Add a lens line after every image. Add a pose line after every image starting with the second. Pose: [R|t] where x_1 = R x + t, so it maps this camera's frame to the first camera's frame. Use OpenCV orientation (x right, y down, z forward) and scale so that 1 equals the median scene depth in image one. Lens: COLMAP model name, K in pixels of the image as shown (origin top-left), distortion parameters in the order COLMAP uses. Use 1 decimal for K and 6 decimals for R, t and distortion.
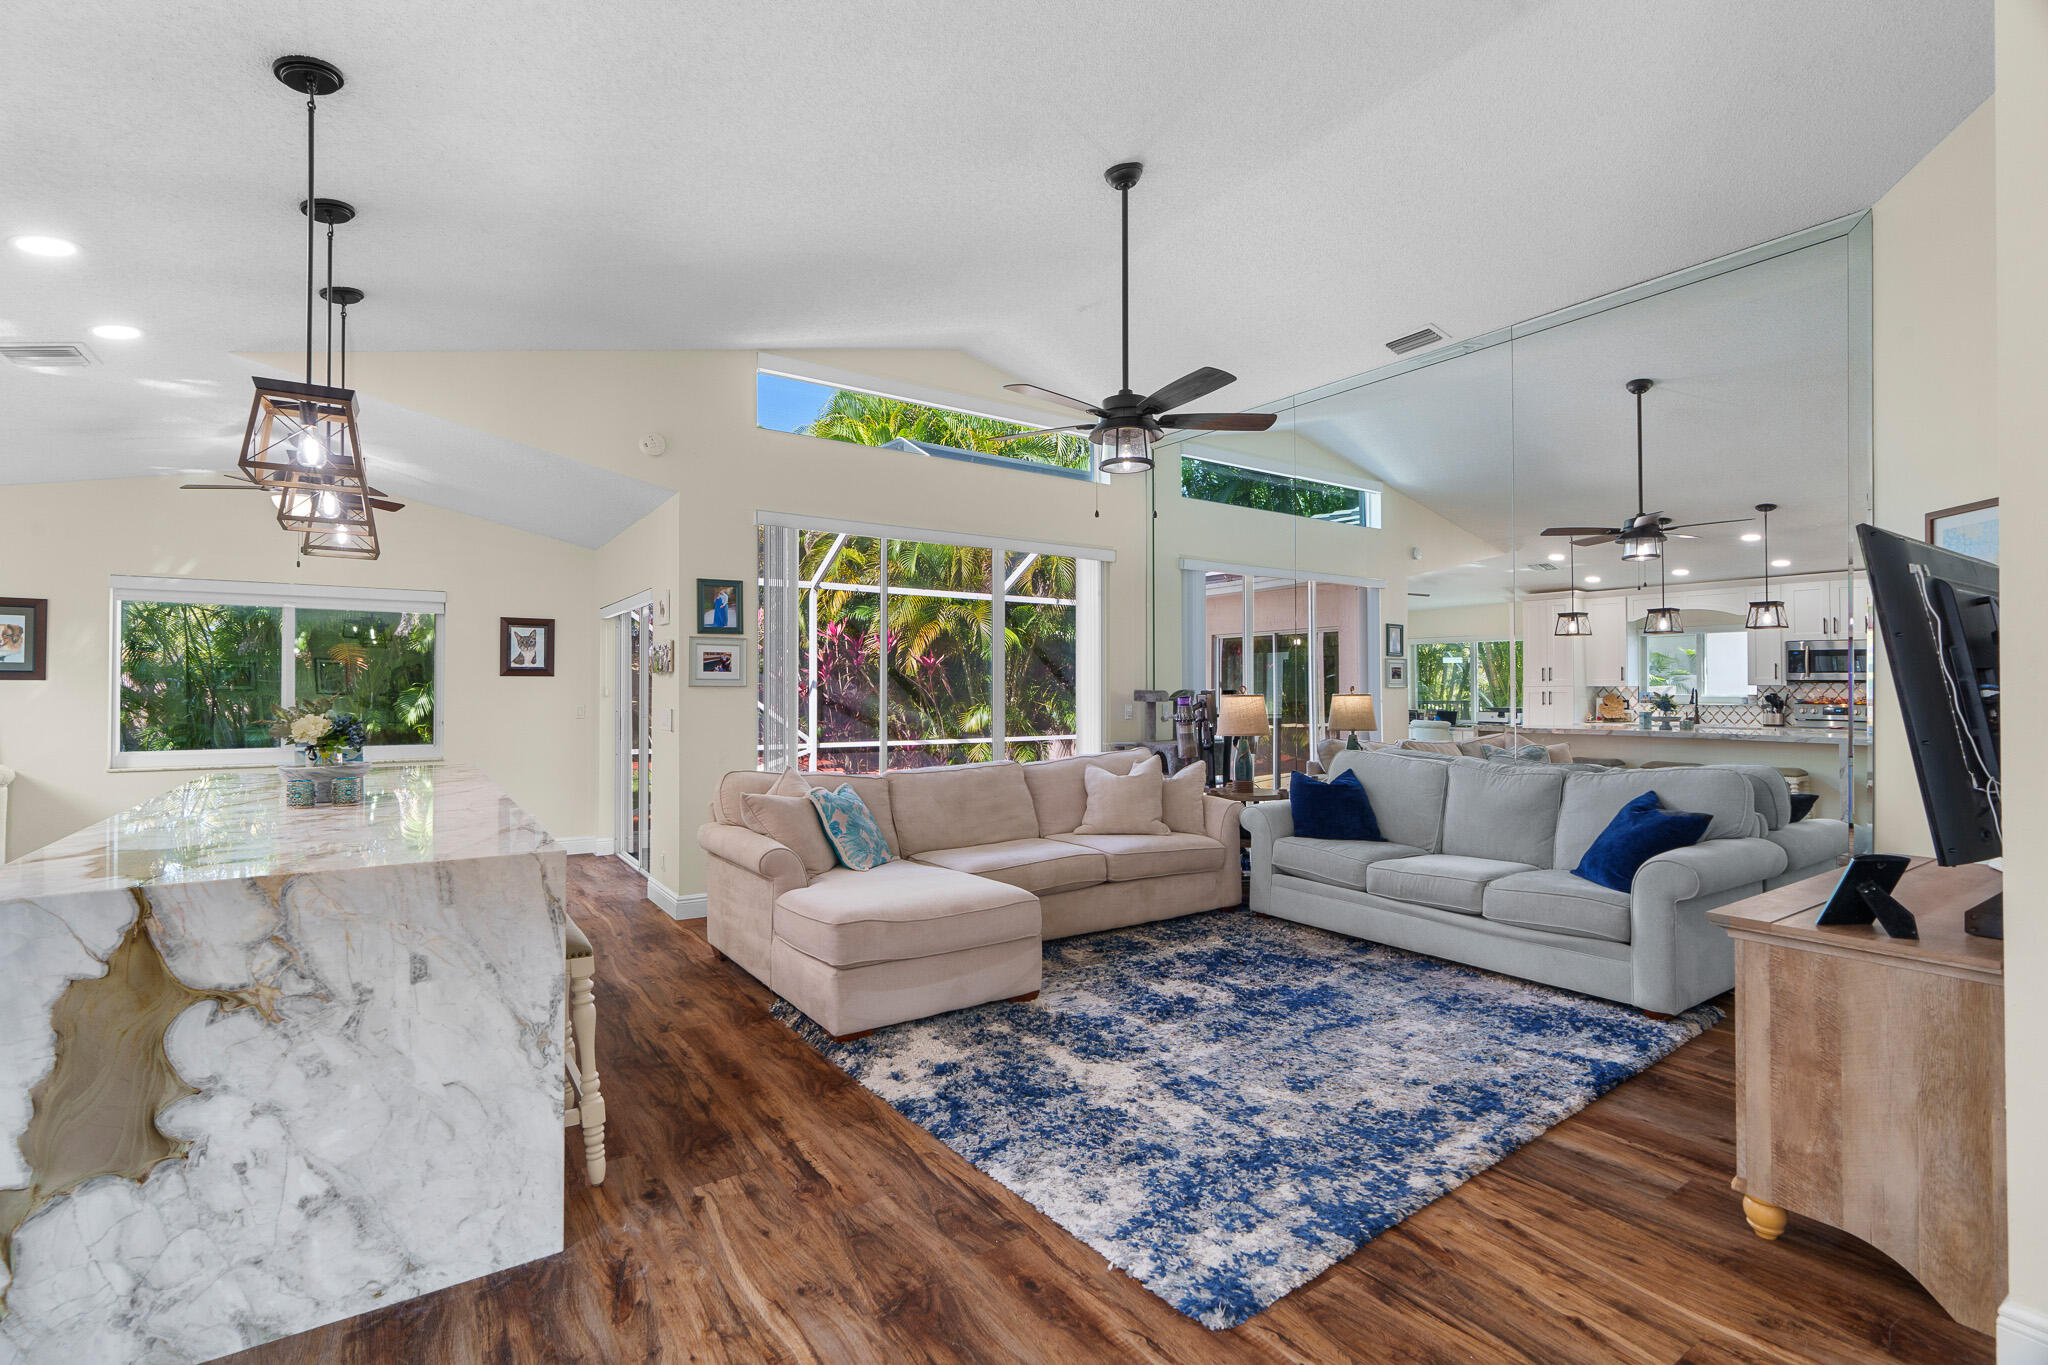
lens RADIAL K [[923.5, 0, 1015.3], [0, 923.5, 680.1], [0, 0, 1]] dist [-0.008799, 0.003590]
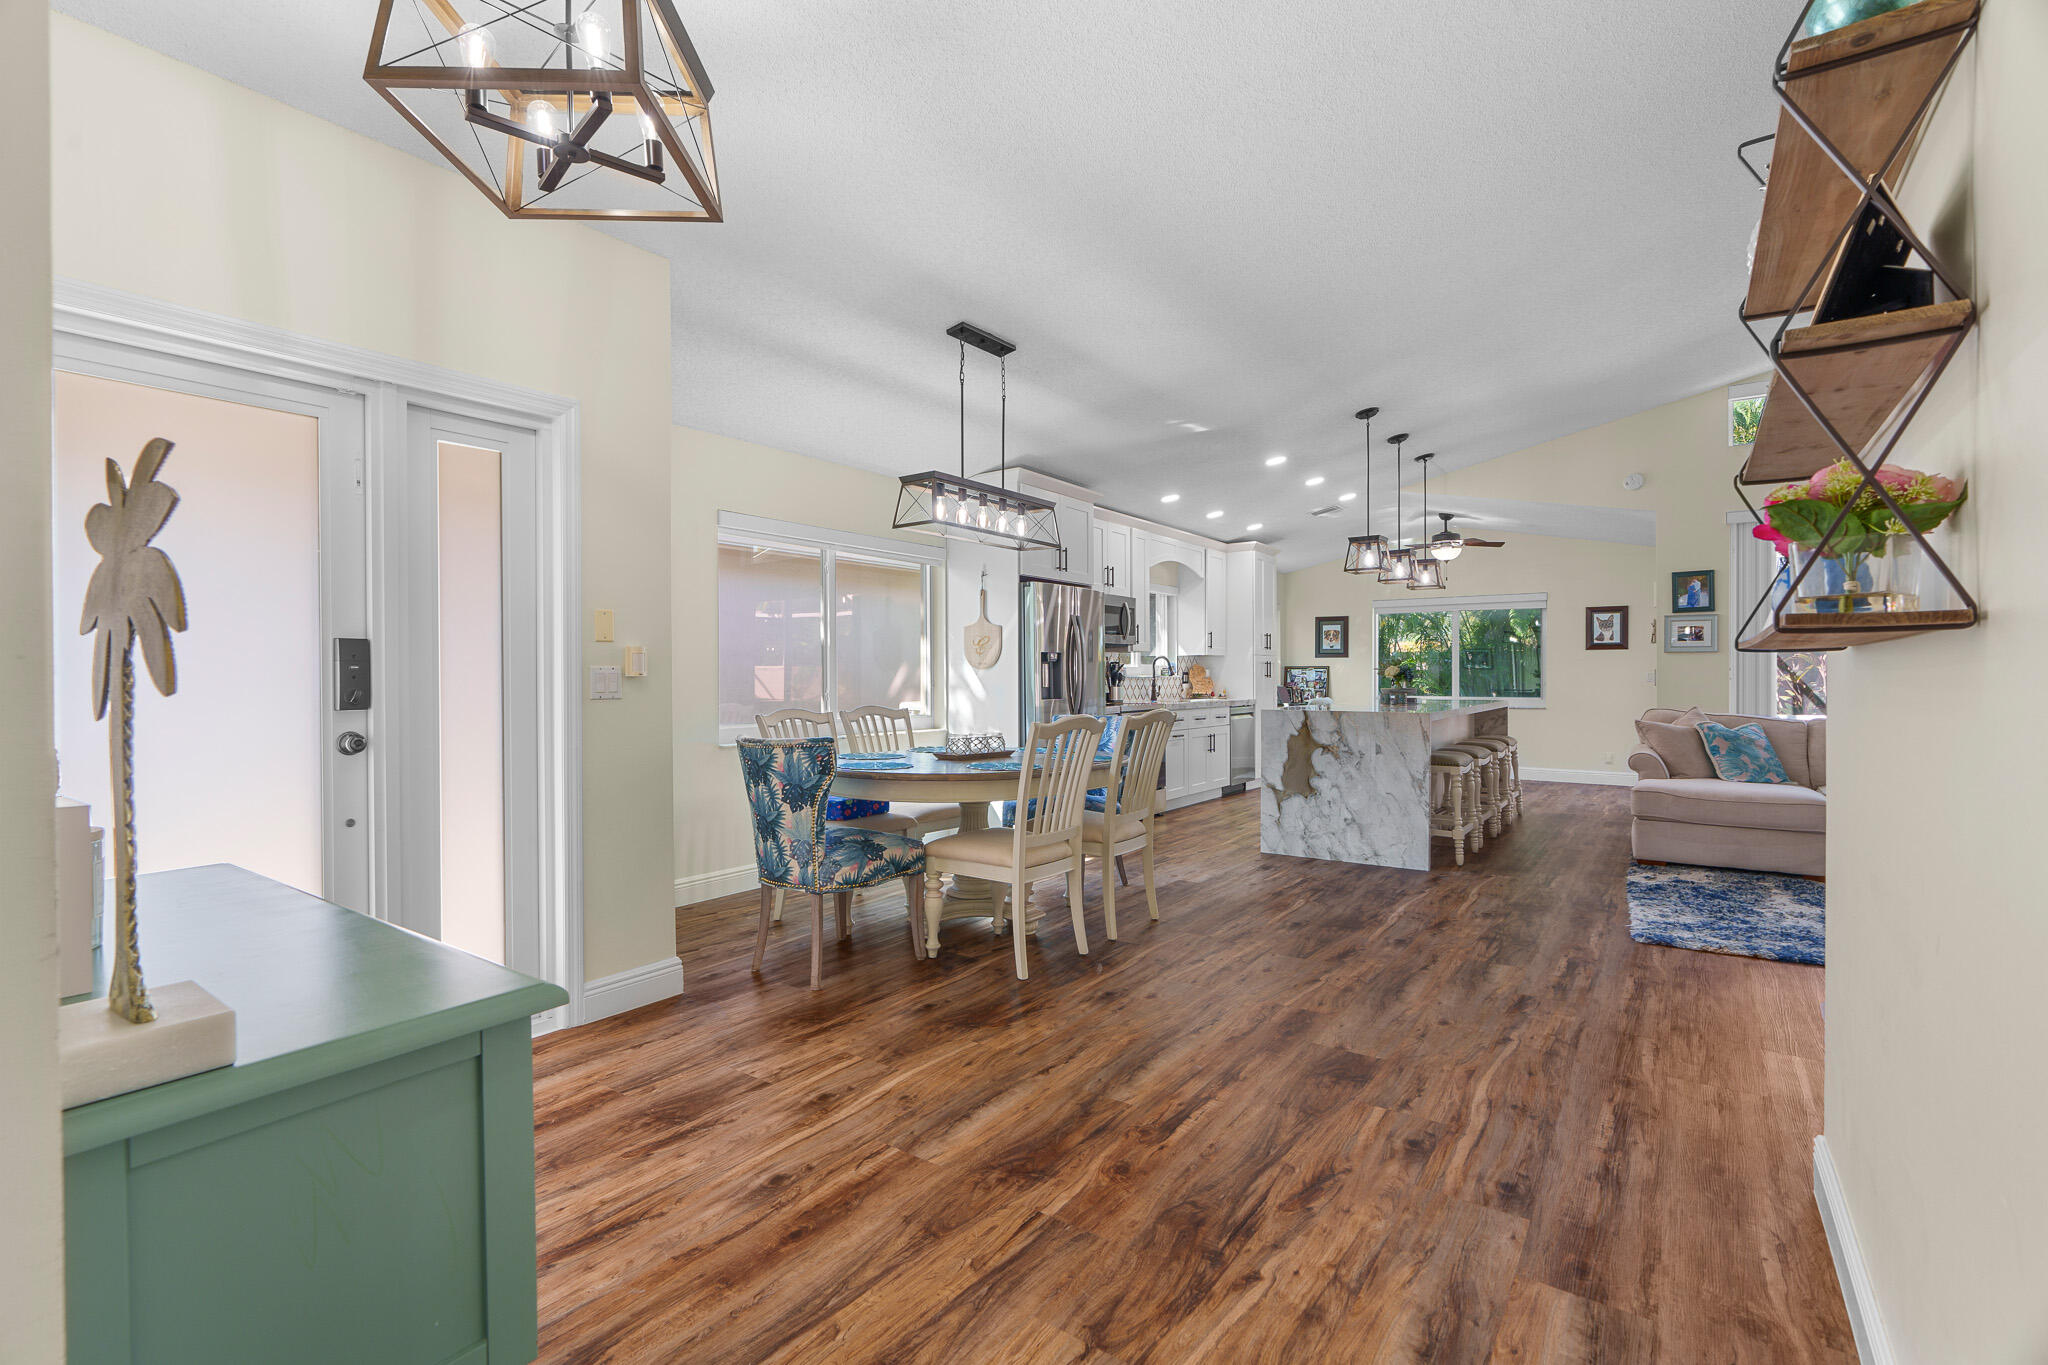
lens RADIAL K [[923.5, 0, 1015.3], [0, 923.5, 680.1], [0, 0, 1]] dist [-0.008799, 0.003590]
pose [[0.341513, 0.004158, -0.939868, 1.509129], [0.012938, 0.999875, 0.009125, 0.057645], [0.939788, -0.015276, 0.341417, -0.931650]]
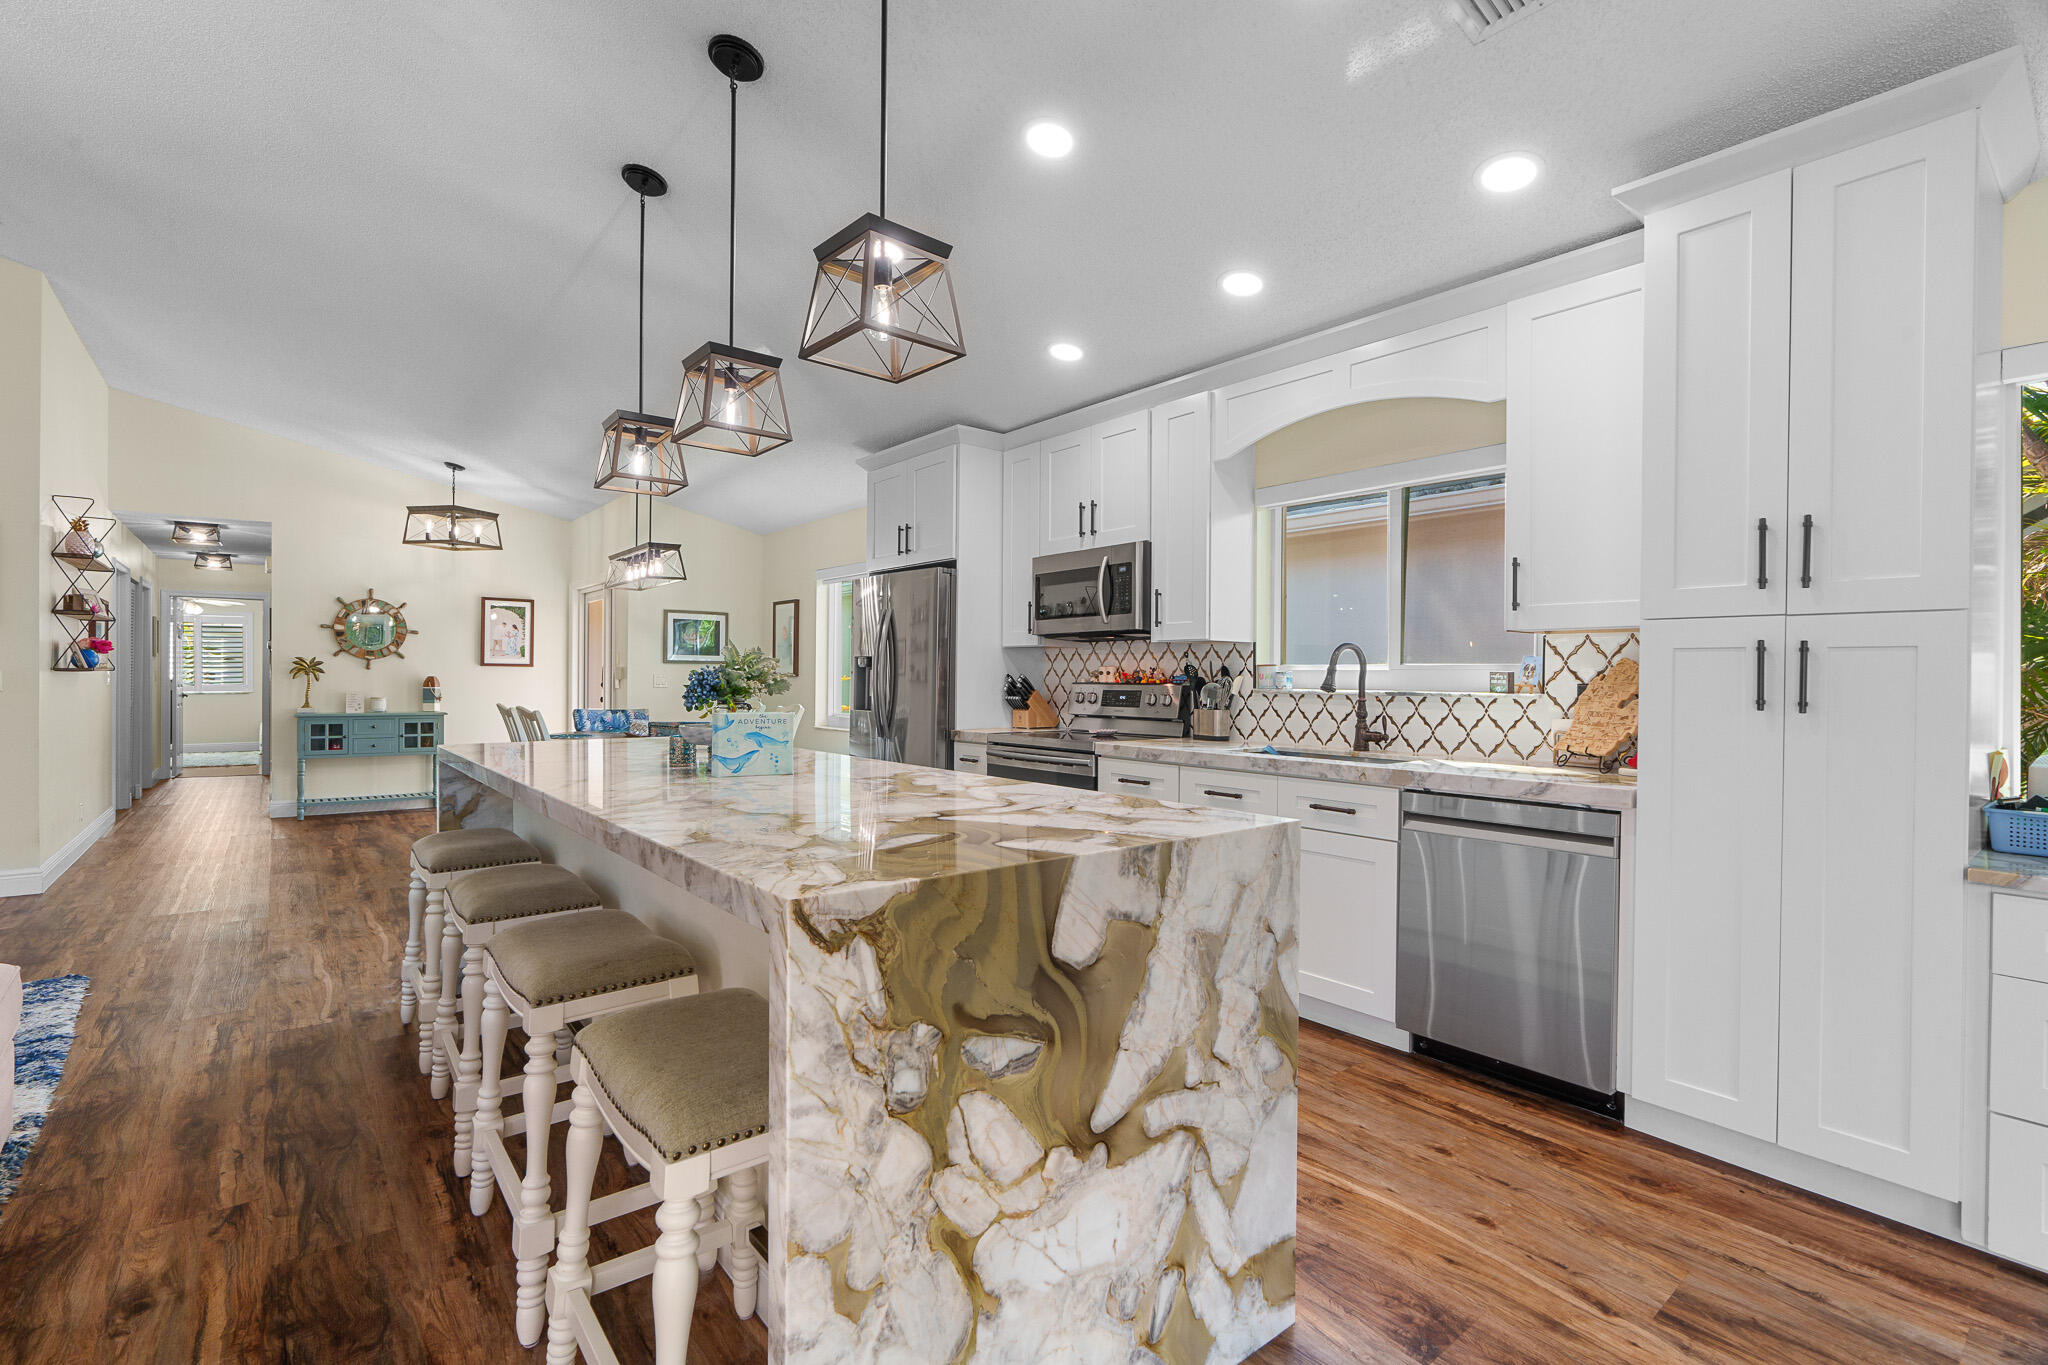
lens RADIAL K [[923.5, 0, 1015.3], [0, 923.5, 680.1], [0, 0, 1]] dist [-0.008799, 0.003590]
pose [[-0.996416, -0.006121, -0.084371, -1.363575], [-0.005488, 0.999955, -0.007726, 0.079615], [0.084414, -0.007235, -0.996404, 2.703681]]
